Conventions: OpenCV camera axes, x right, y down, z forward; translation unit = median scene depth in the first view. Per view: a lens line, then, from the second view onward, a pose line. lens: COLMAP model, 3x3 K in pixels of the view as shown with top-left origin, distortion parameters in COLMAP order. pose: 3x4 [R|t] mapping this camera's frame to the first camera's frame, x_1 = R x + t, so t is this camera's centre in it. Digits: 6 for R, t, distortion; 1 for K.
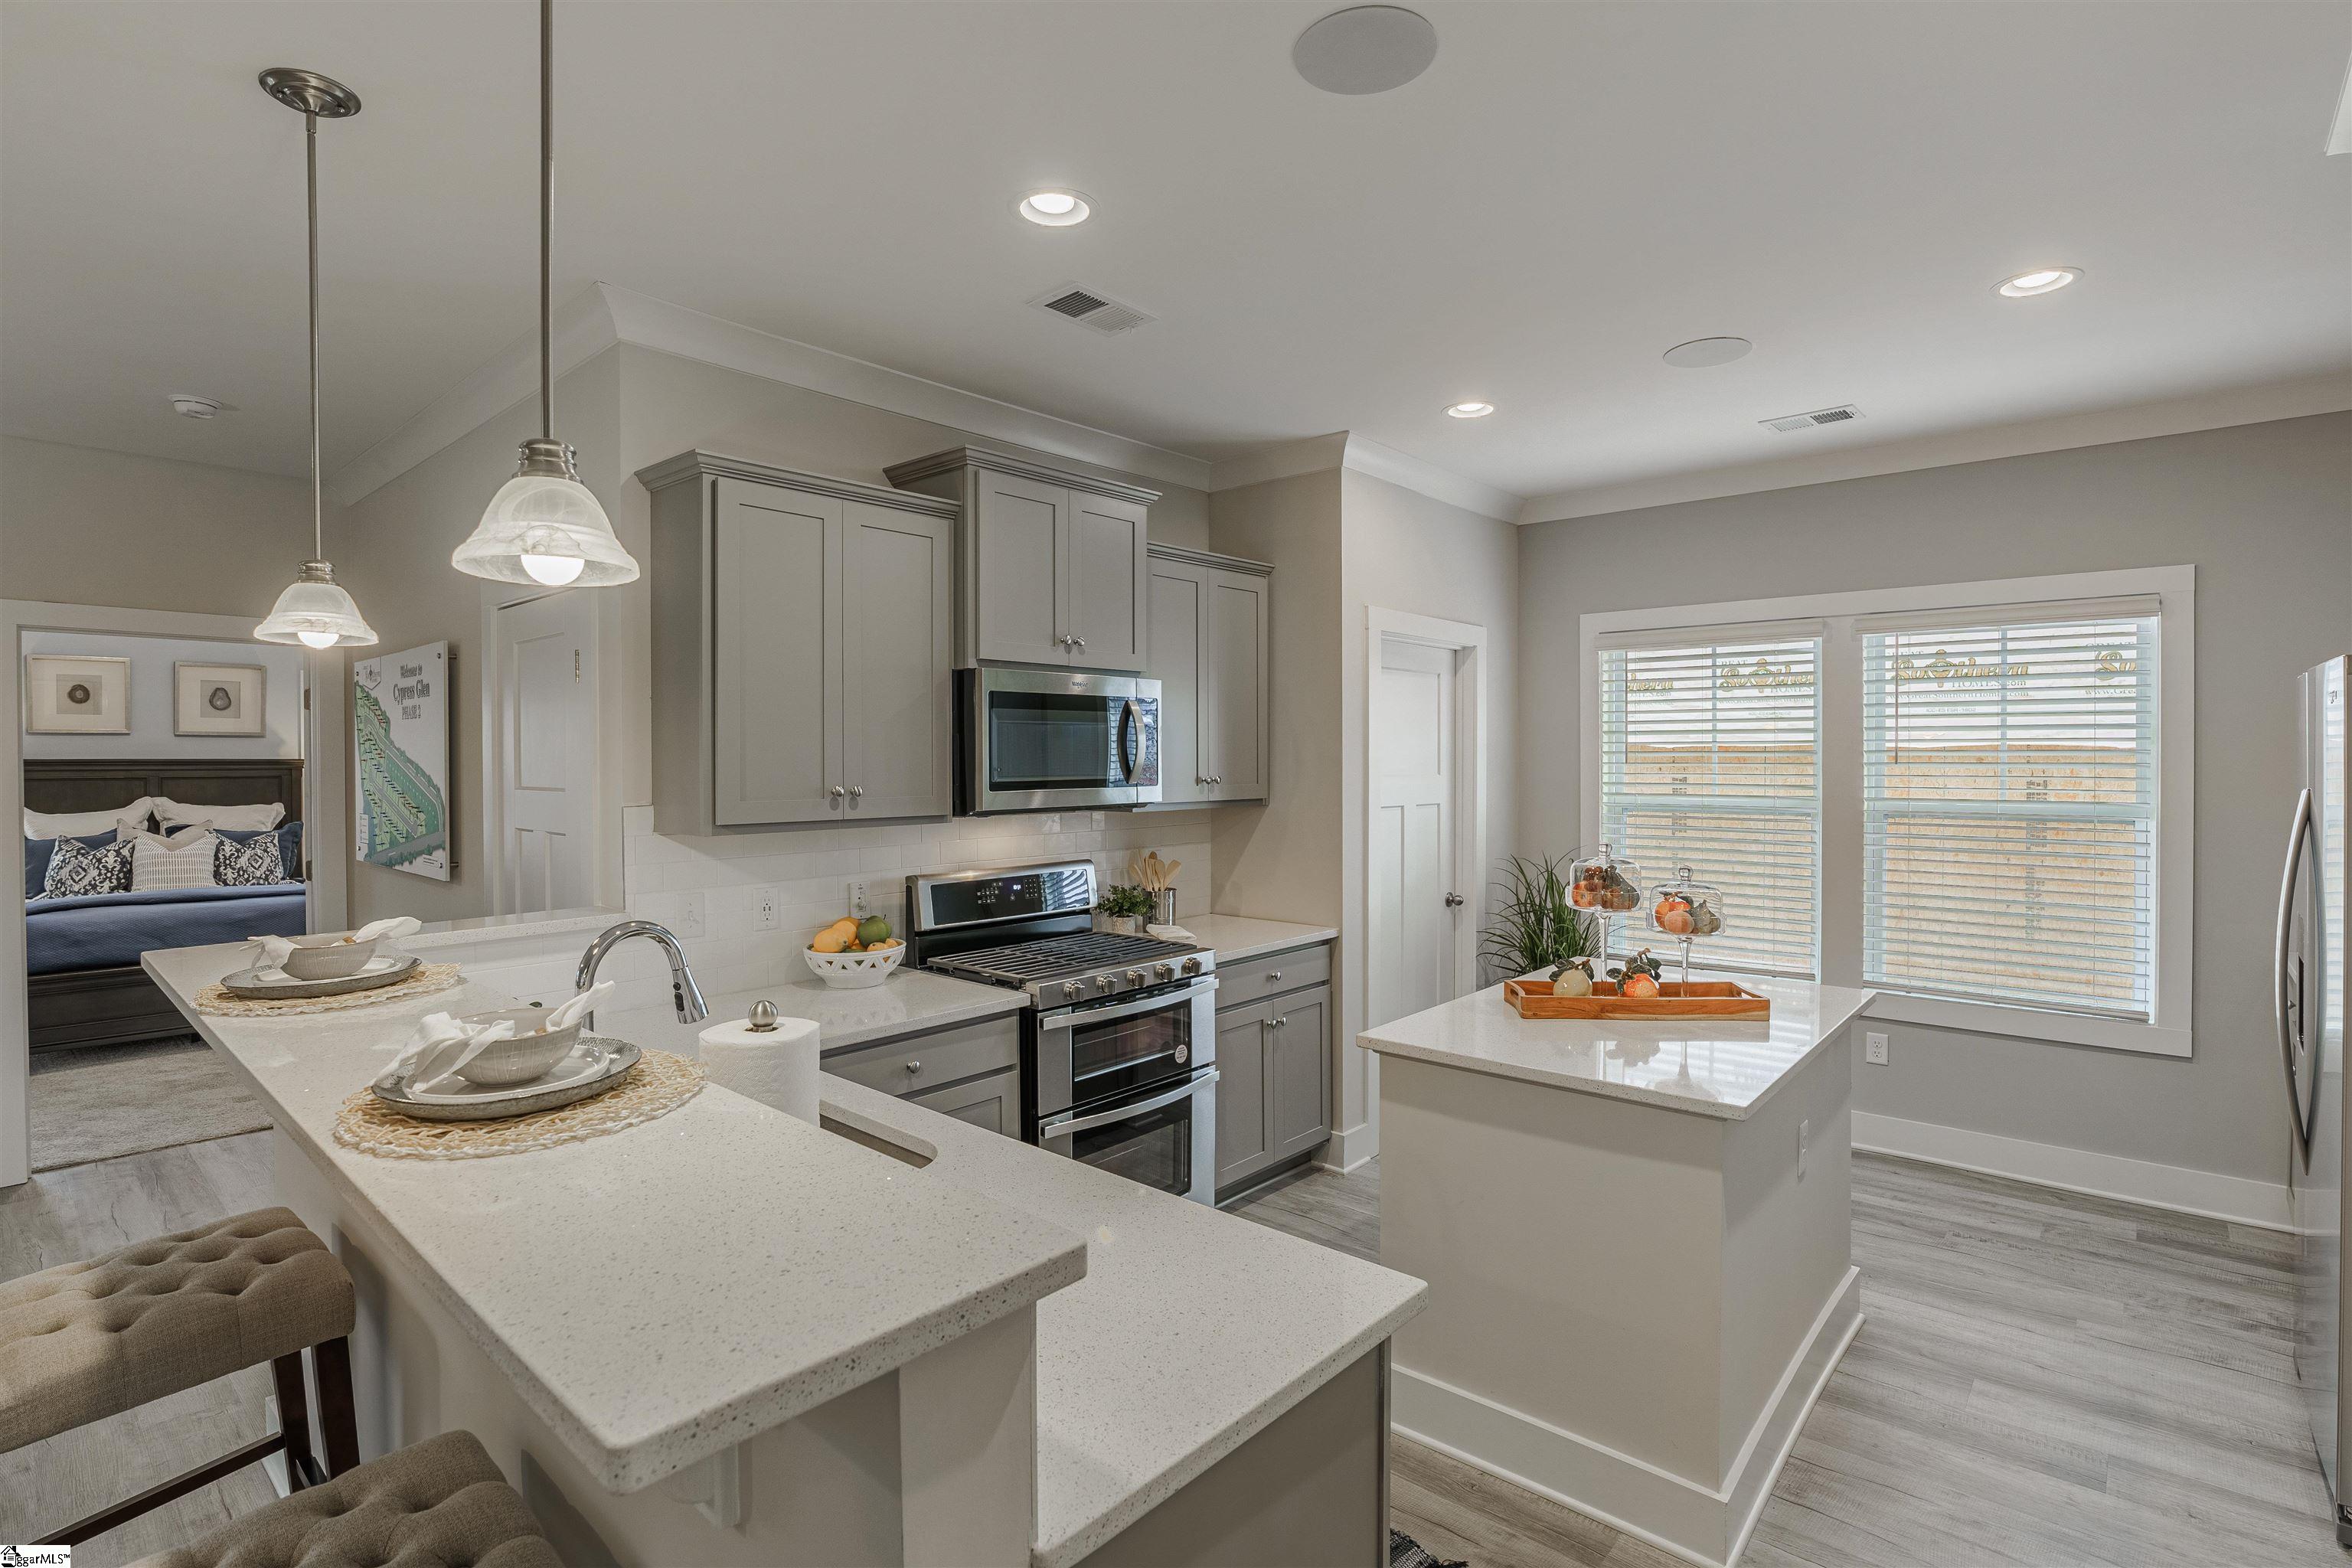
lens RADIAL K [[1114.7, 0, 1153.2], [0, 1114.7, 766.7], [0, 0, 1]] dist [-0.026798, 0.004108]
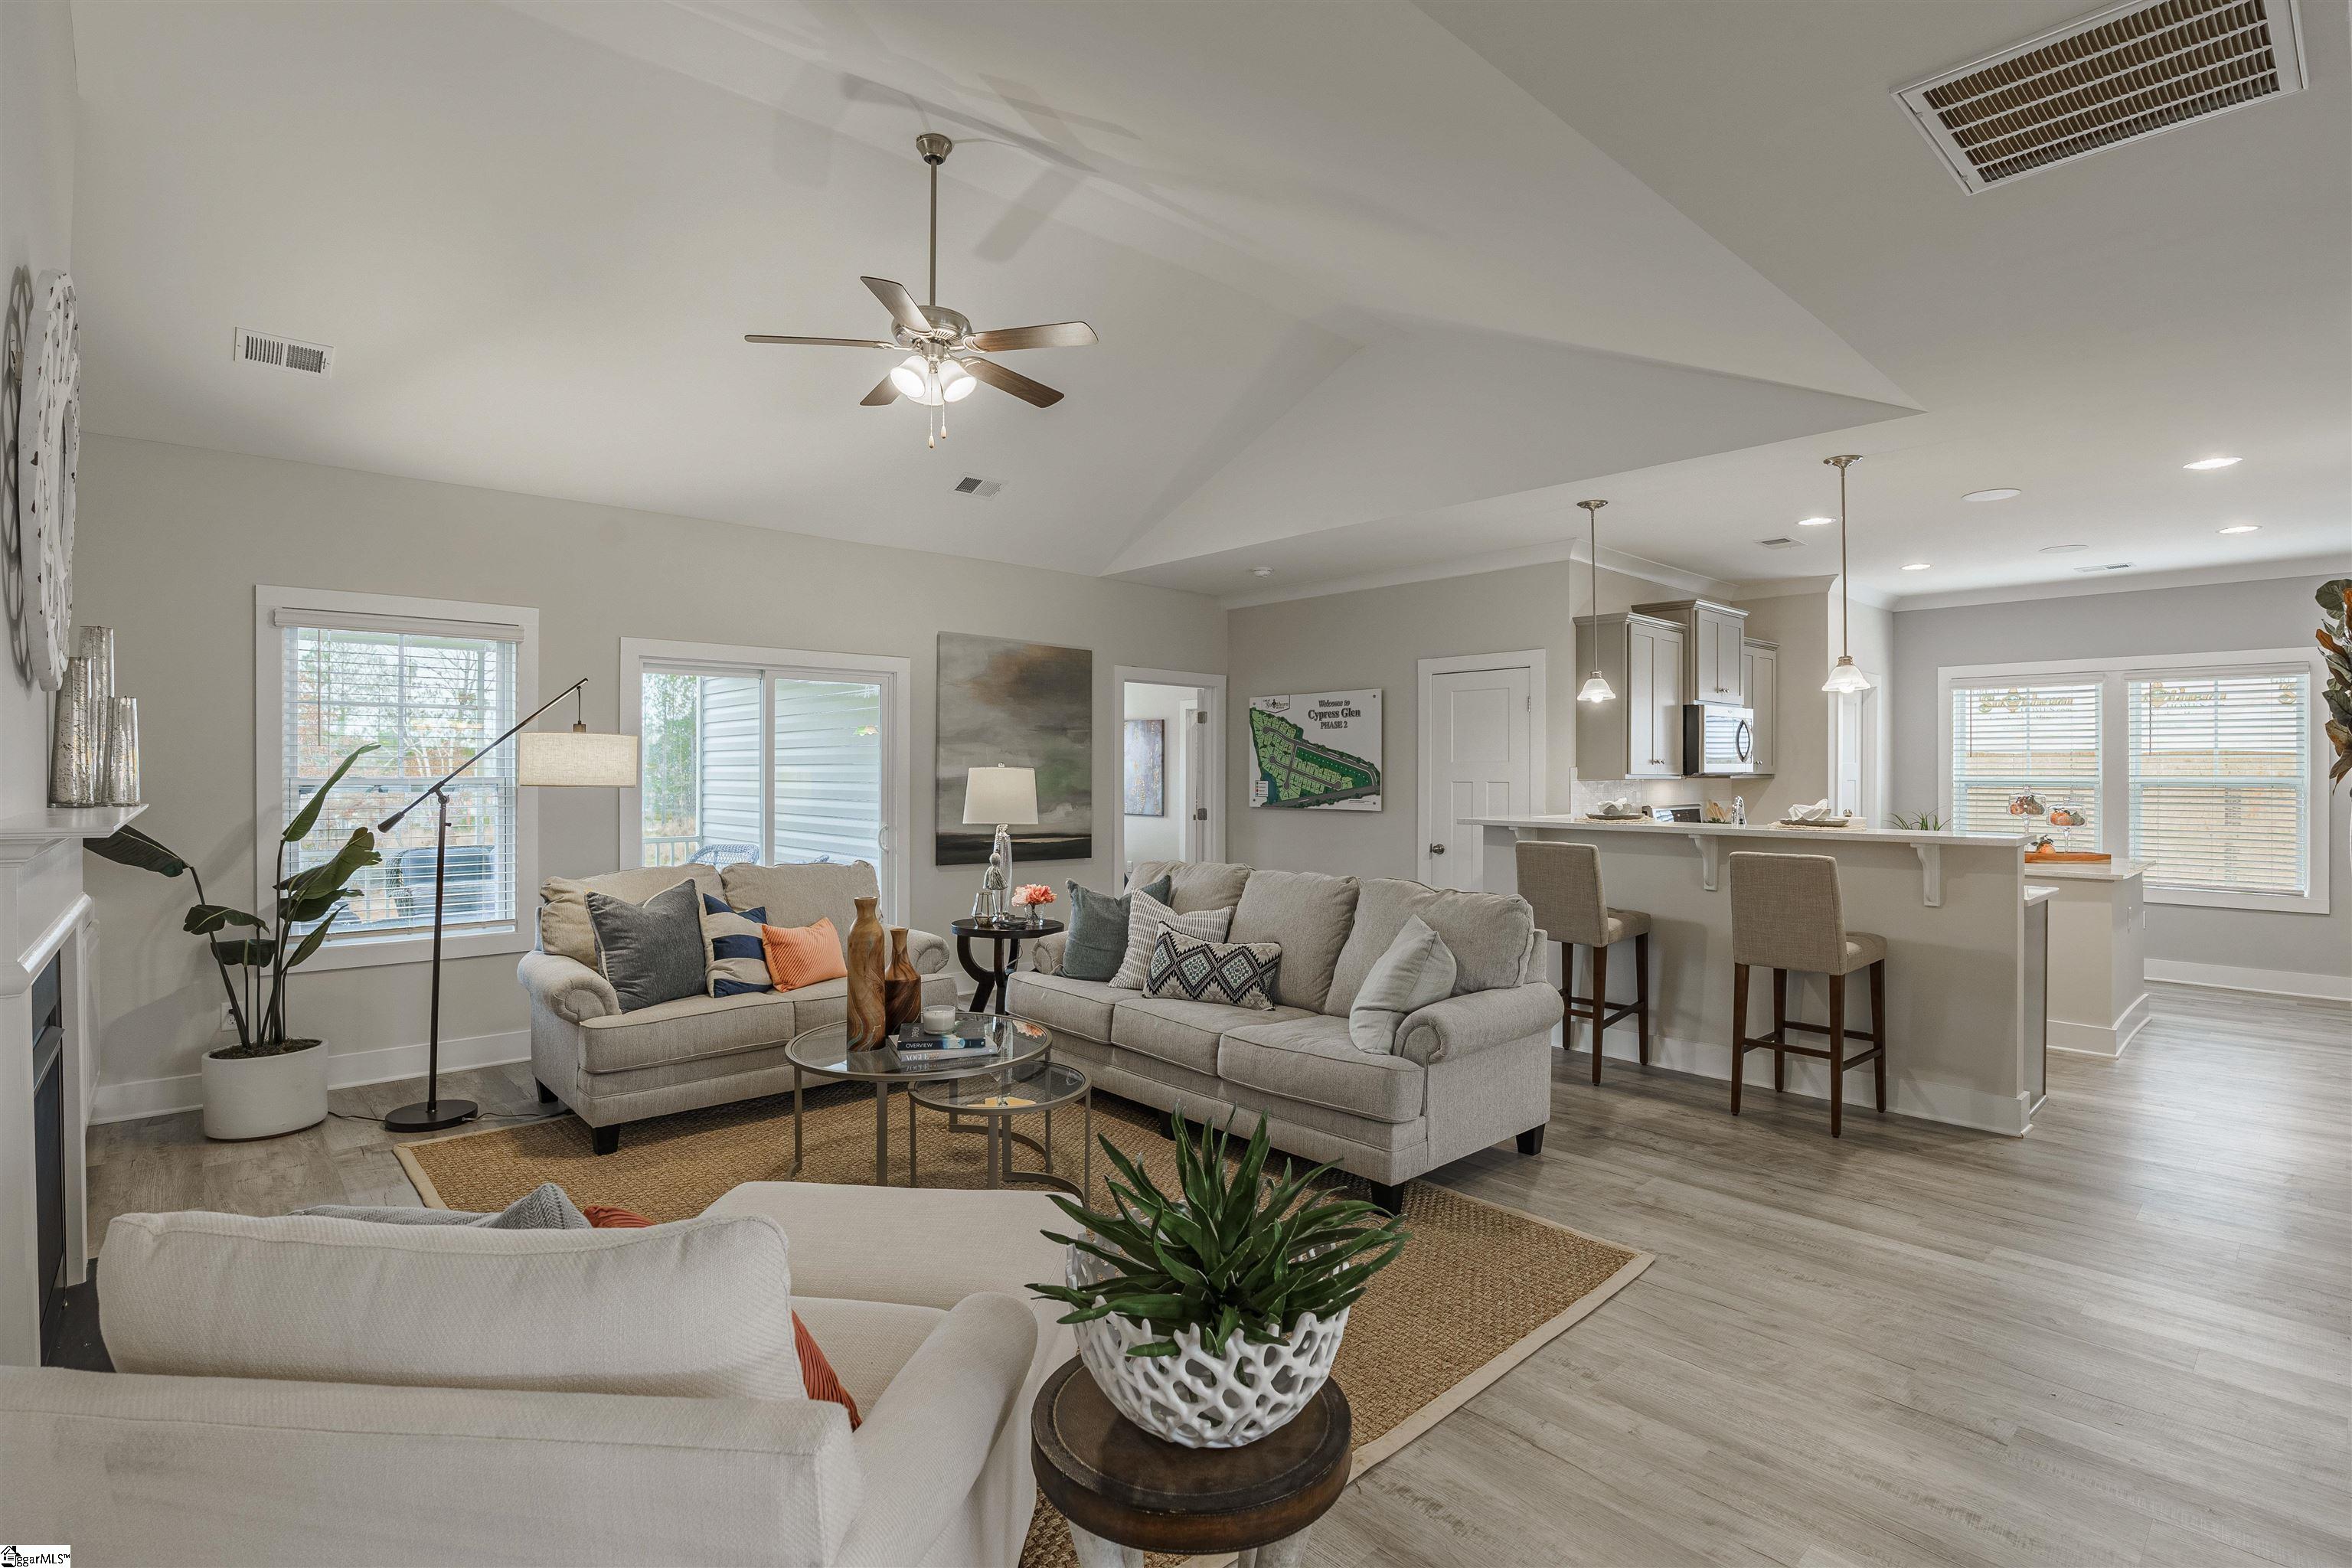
lens RADIAL K [[1114.7, 0, 1145.0], [0, 1114.7, 779.6], [0, 0, 1]] dist [-0.026798, 0.004108]
pose [[0.994824, 0.005297, -0.101478, -0.845701], [-0.005596, 0.999981, -0.002655, 0.055527], [0.101462, 0.003209, 0.994834, -1.020613]]
